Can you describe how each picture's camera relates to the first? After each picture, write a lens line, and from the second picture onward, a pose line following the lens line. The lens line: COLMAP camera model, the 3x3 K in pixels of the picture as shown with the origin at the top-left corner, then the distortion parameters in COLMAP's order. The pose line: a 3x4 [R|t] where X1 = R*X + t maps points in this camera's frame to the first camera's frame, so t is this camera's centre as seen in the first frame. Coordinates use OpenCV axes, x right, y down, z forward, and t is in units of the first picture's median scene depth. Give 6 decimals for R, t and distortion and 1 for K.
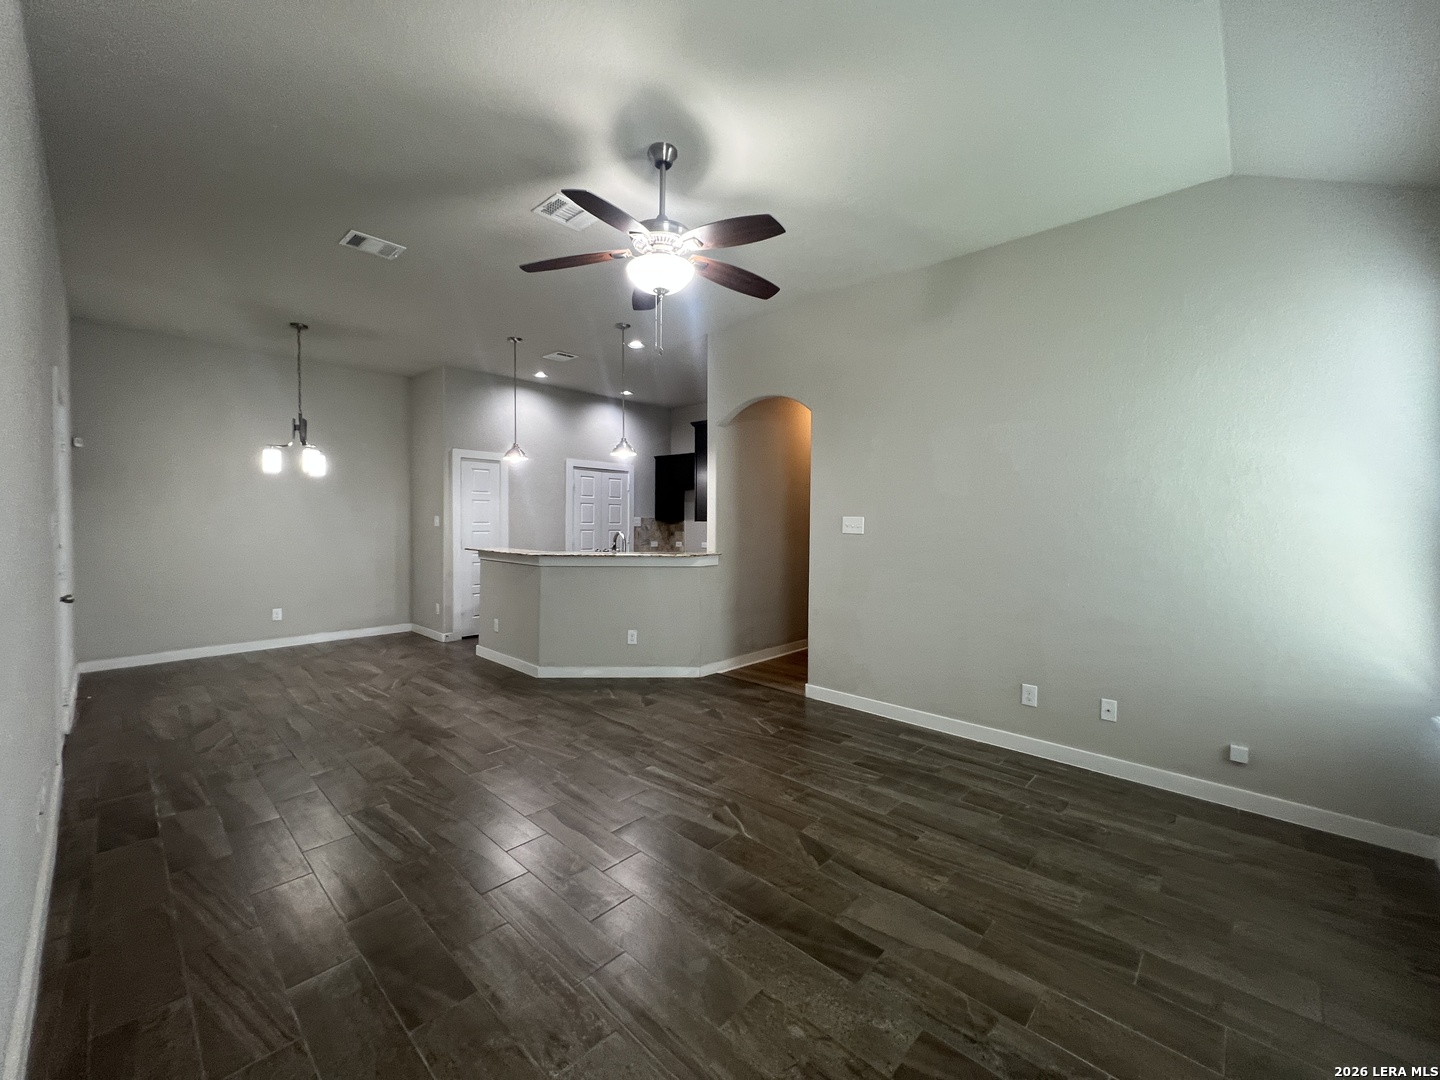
lens RADIAL K [[576.3, 0, 717.1], [0, 576.3, 532.4], [0, 0, 1]] dist [-0.000767, 0.000352]
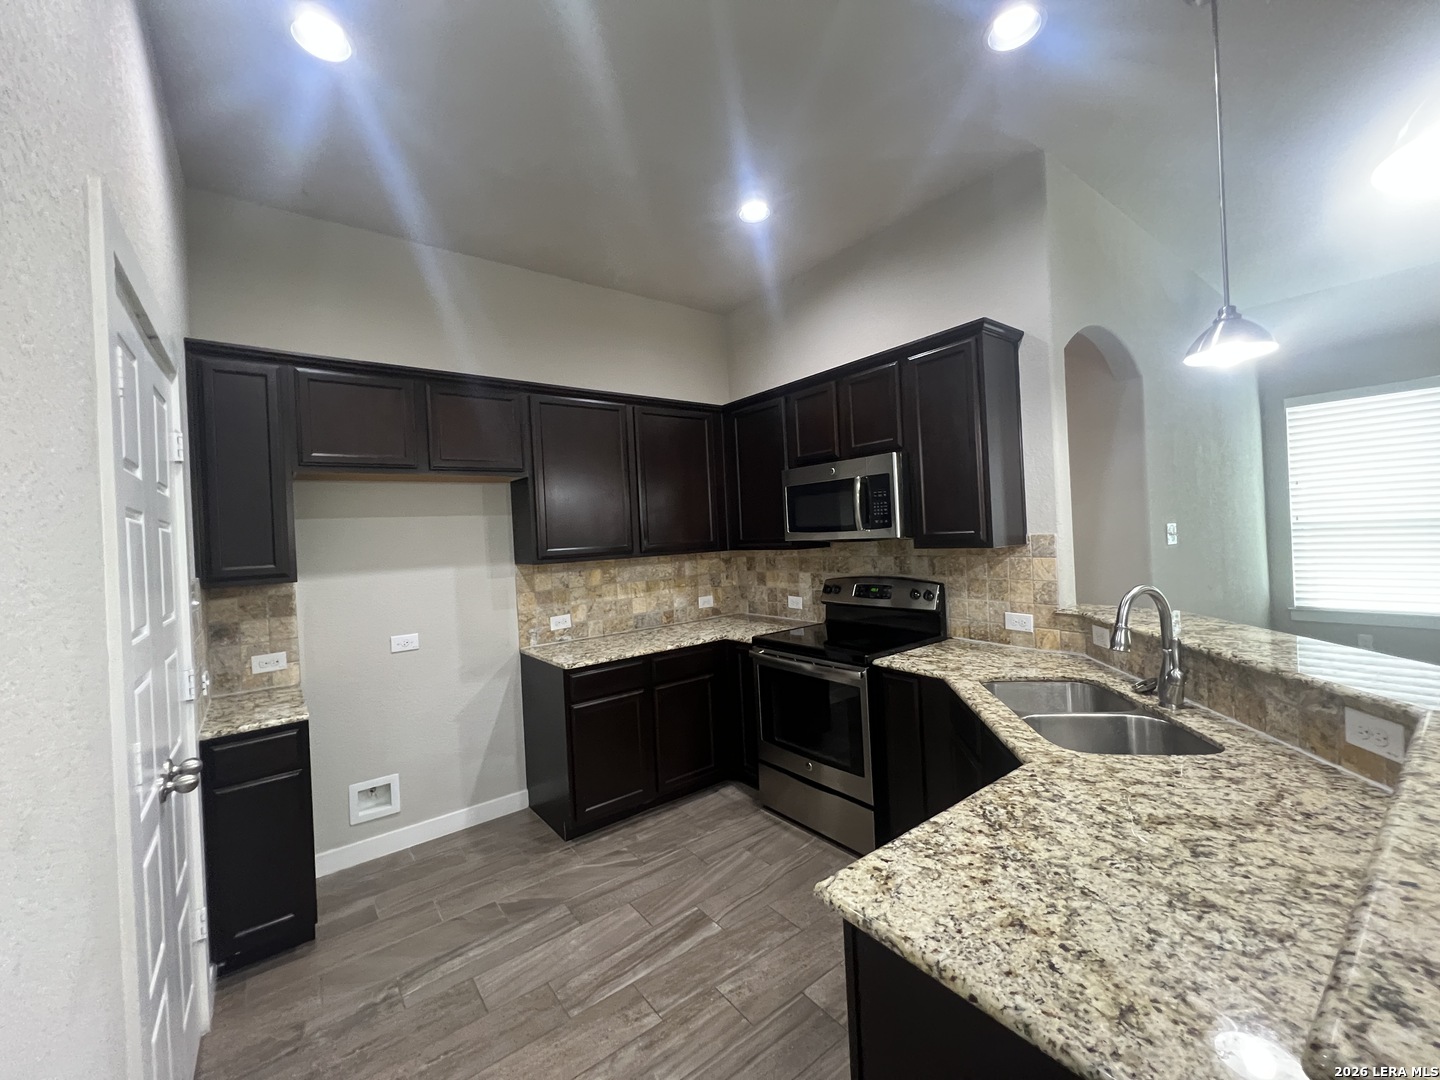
lens RADIAL K [[578.6, 0, 717.0], [0, 578.6, 532.9], [0, 0, 1]] dist [0.000506, 0.000028]
pose [[0.157423, -0.014227, 0.987429, -0.627475], [0.071011, 0.997471, 0.003050, -0.058627], [-0.984975, 0.069638, 0.158035, 1.411889]]
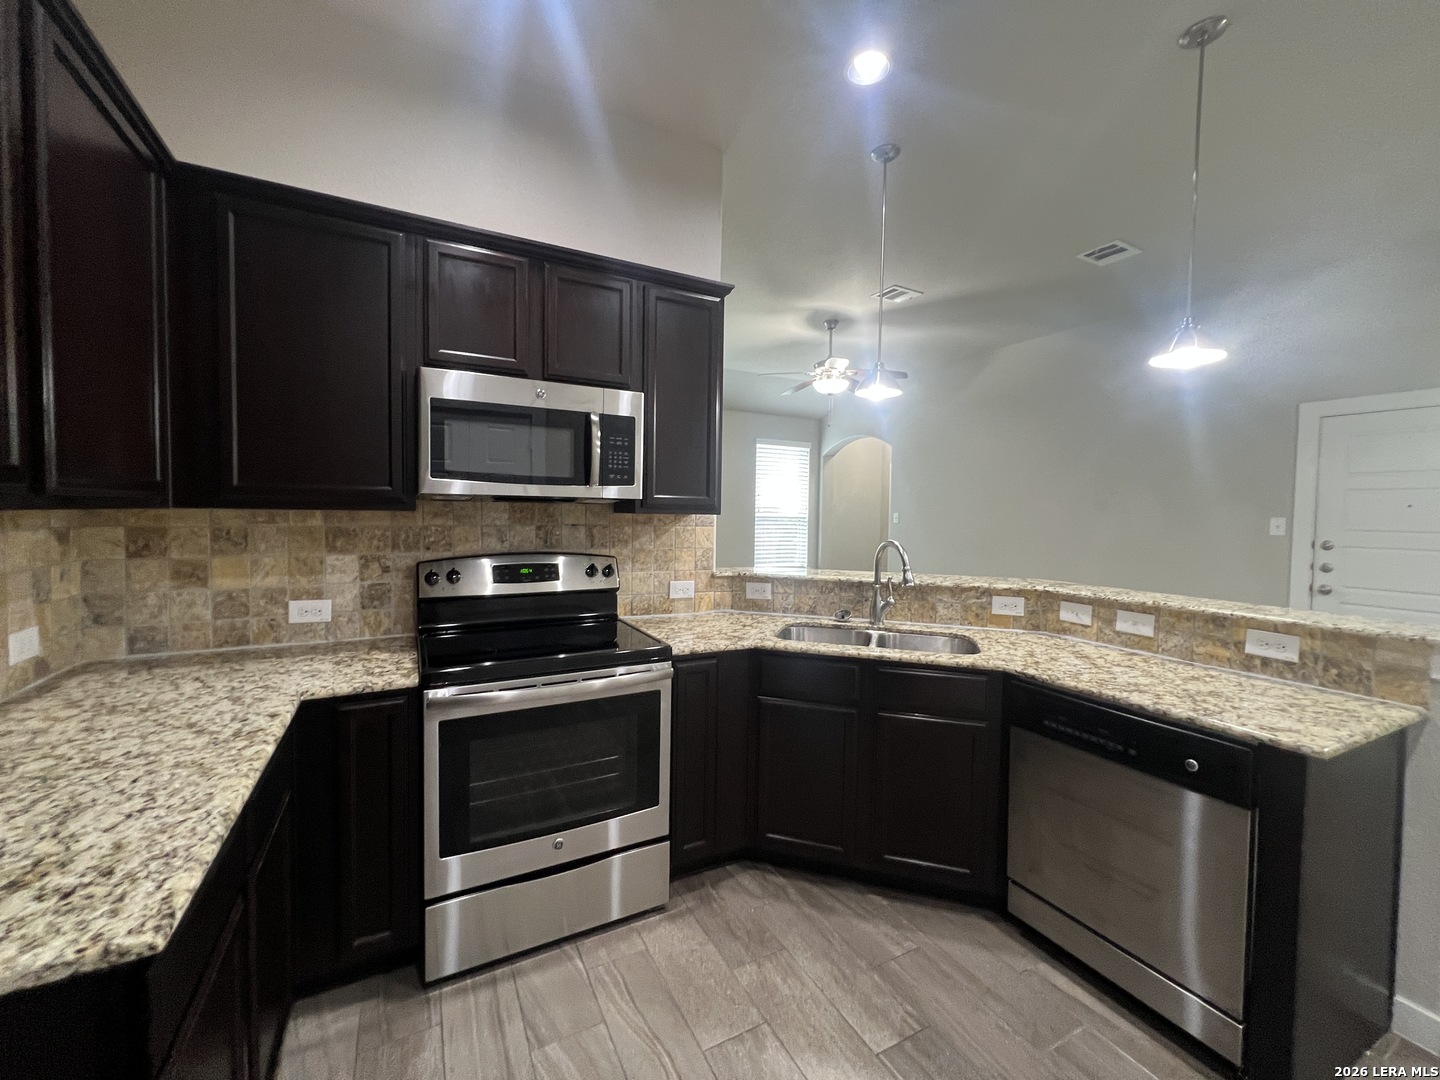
lens RADIAL K [[578.6, 0, 717.0], [0, 578.6, 532.9], [0, 0, 1]] dist [0.000506, 0.000028]
pose [[-0.946518, -0.032612, 0.320998, -0.223837], [-0.014089, 0.998107, 0.059859, -0.040004], [-0.322343, 0.052135, -0.945186, 1.765073]]
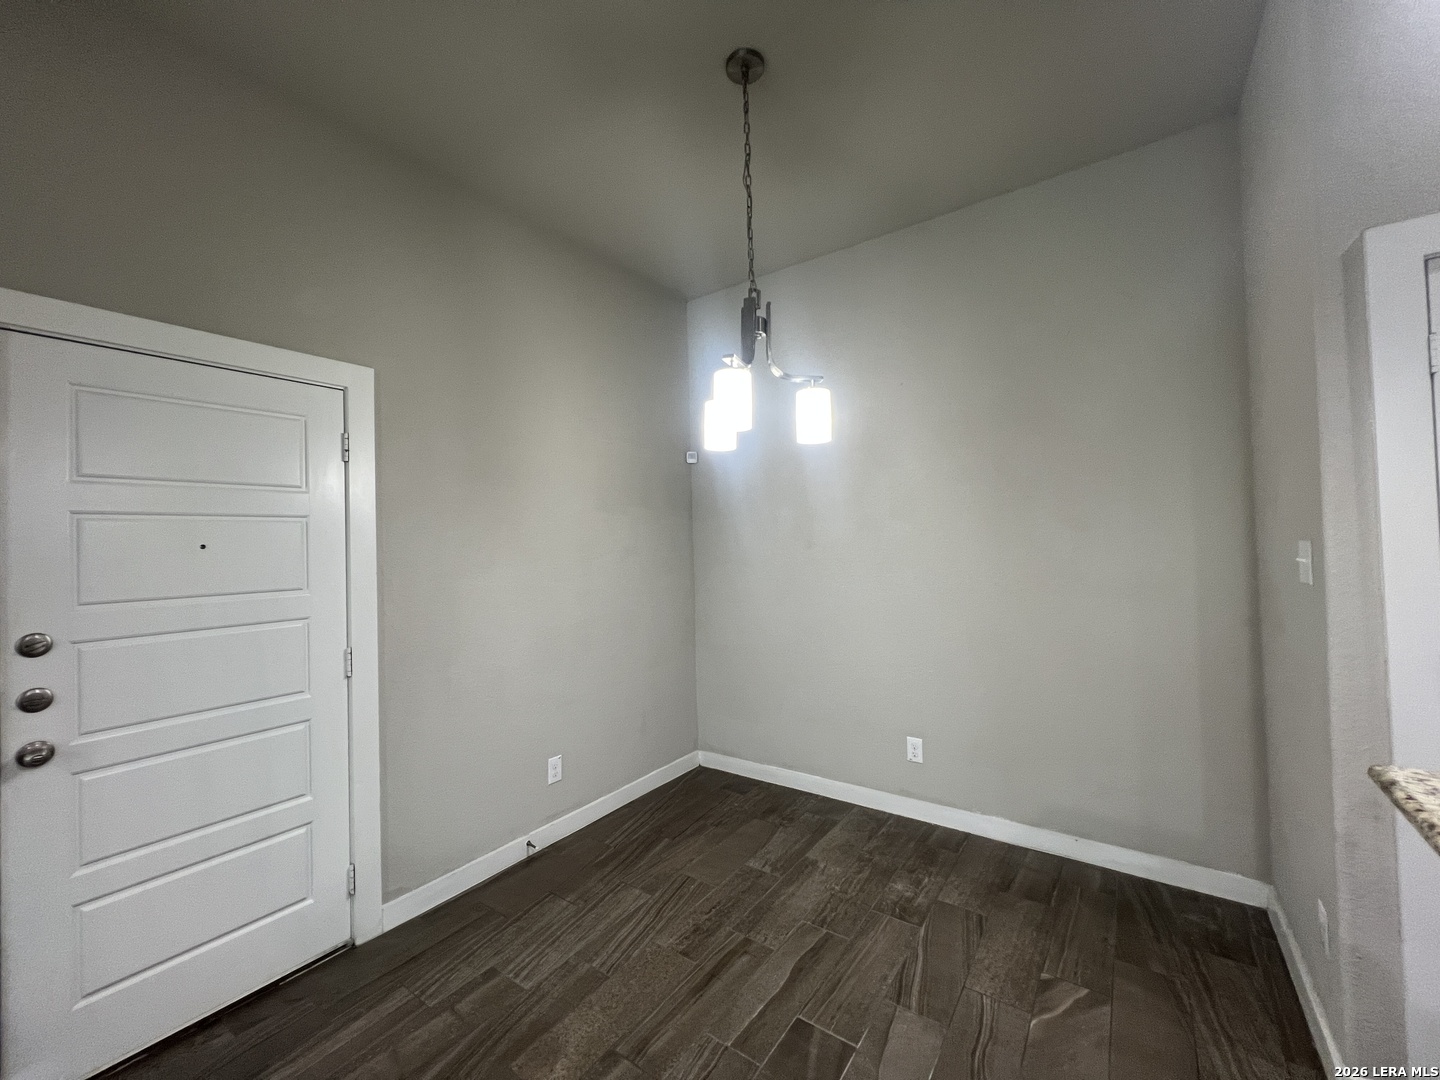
lens RADIAL K [[576.3, 0, 717.1], [0, 576.3, 532.4], [0, 0, 1]] dist [-0.000767, 0.000352]
pose [[0.125975, -0.030218, -0.991573, -0.399185], [0.006687, 0.999539, -0.029611, -0.038076], [0.992011, -0.002900, 0.126119, 1.048067]]
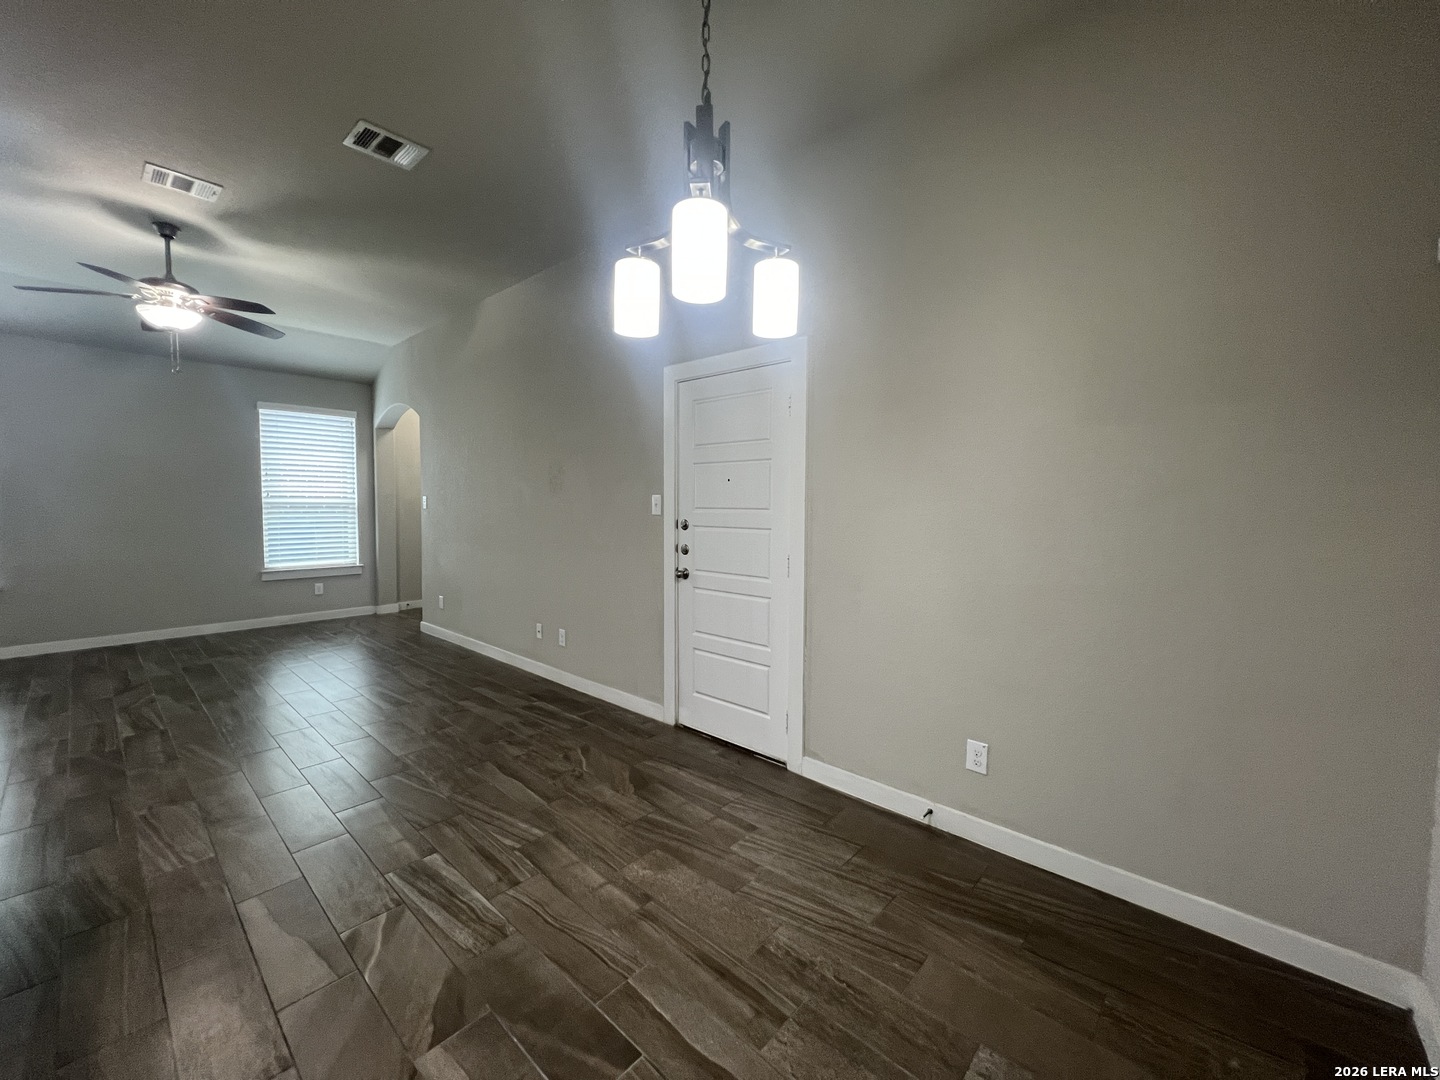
lens RADIAL K [[576.3, 0, 717.1], [0, 576.3, 532.4], [0, 0, 1]] dist [-0.000767, 0.000352]
pose [[-0.999769, -0.010574, -0.018733, -0.819662], [-0.011960, 0.997072, 0.075527, -0.031509], [0.017880, 0.075734, -0.996968, 1.443472]]
